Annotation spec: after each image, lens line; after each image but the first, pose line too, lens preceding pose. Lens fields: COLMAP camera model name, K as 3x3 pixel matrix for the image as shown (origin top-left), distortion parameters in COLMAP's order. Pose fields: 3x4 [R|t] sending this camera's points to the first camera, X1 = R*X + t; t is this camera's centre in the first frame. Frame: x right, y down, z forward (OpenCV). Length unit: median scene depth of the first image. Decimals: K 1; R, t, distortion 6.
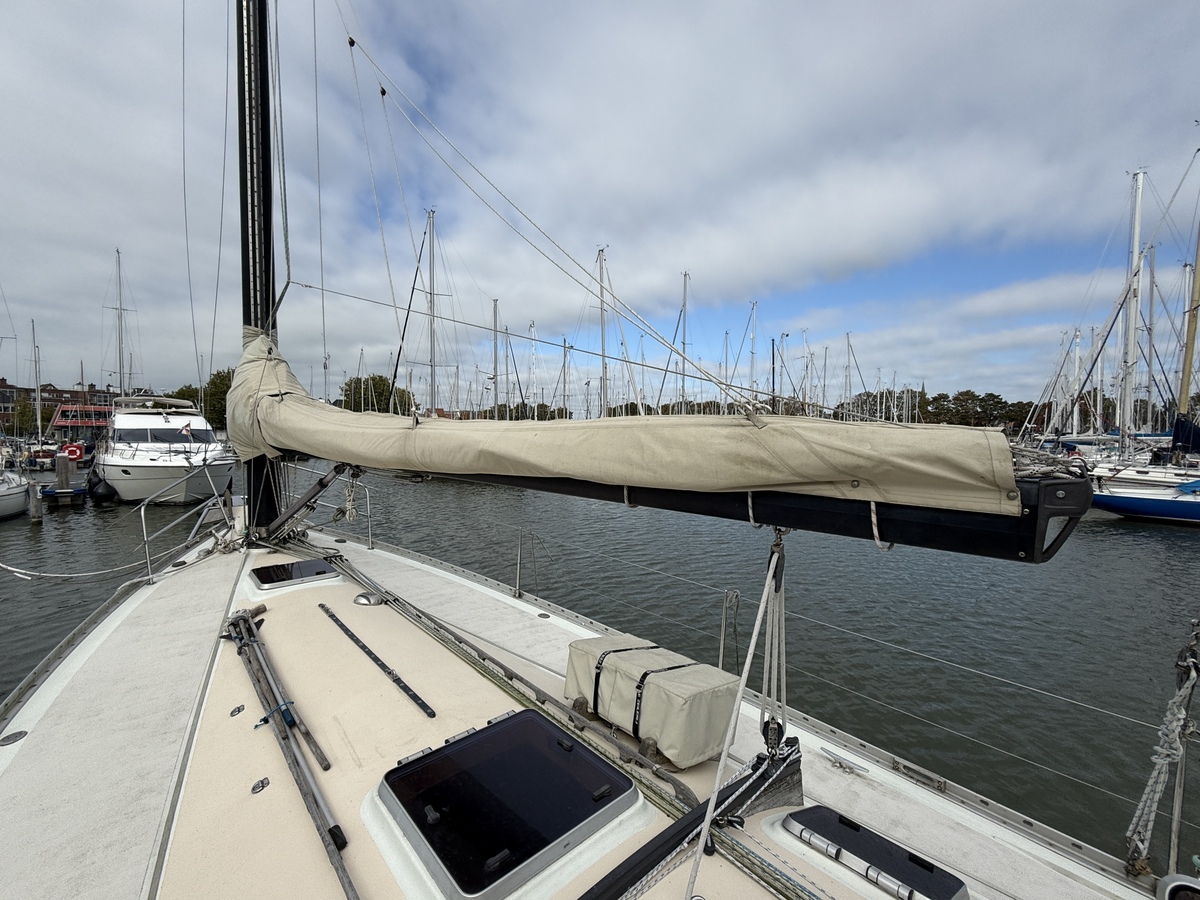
lens RADIAL K [[512.7, 0, 600.0], [0, 512.7, 450.0], [0, 0, 1]] dist [-0.000898, -0.000123]
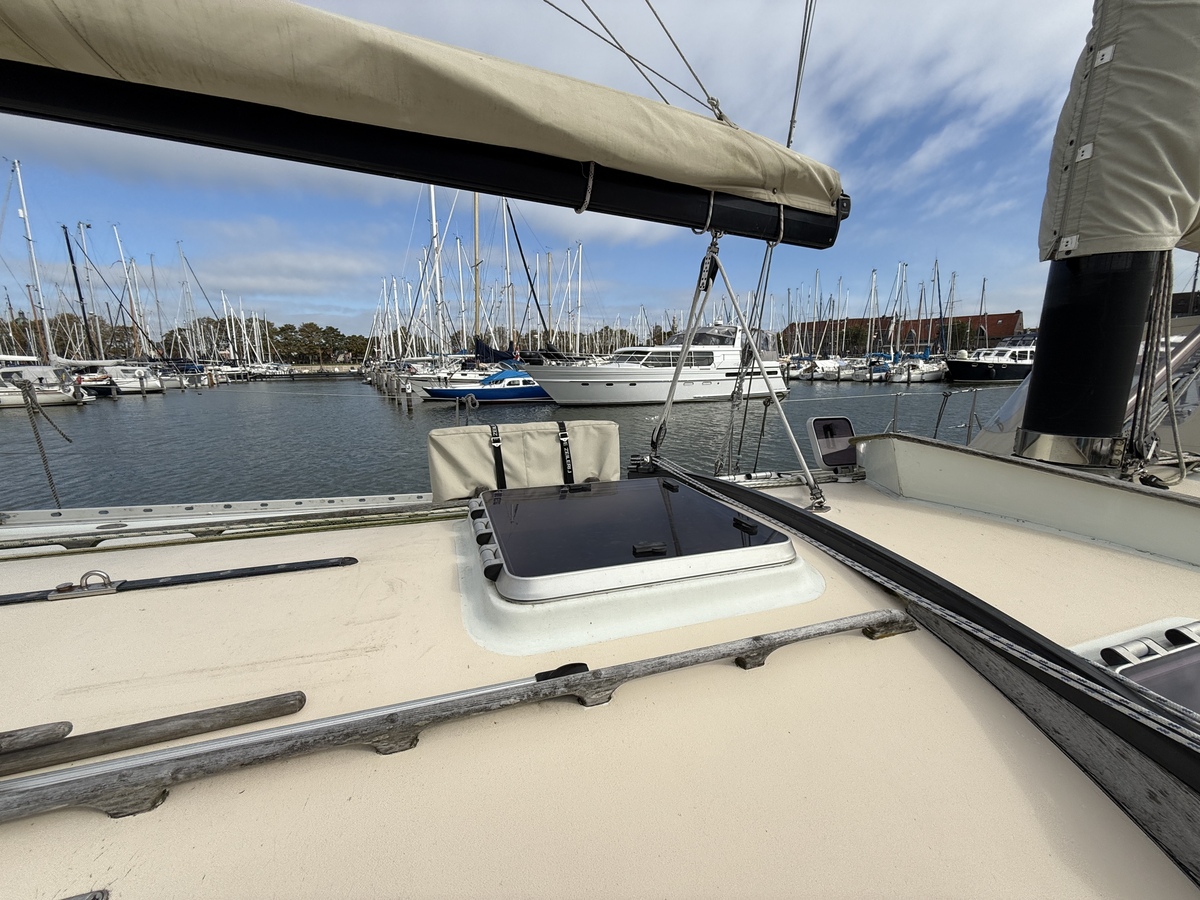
lens RADIAL K [[480.1, 0, 602.8], [0, 480.1, 447.9], [0, 0, 1]] dist [-0.000195, 0.000327]
pose [[0.381888, -0.169909, 0.908456, -0.093739], [0.051469, 0.985340, 0.162652, 0.048645], [-0.922774, -0.015357, 0.385035, 0.083735]]
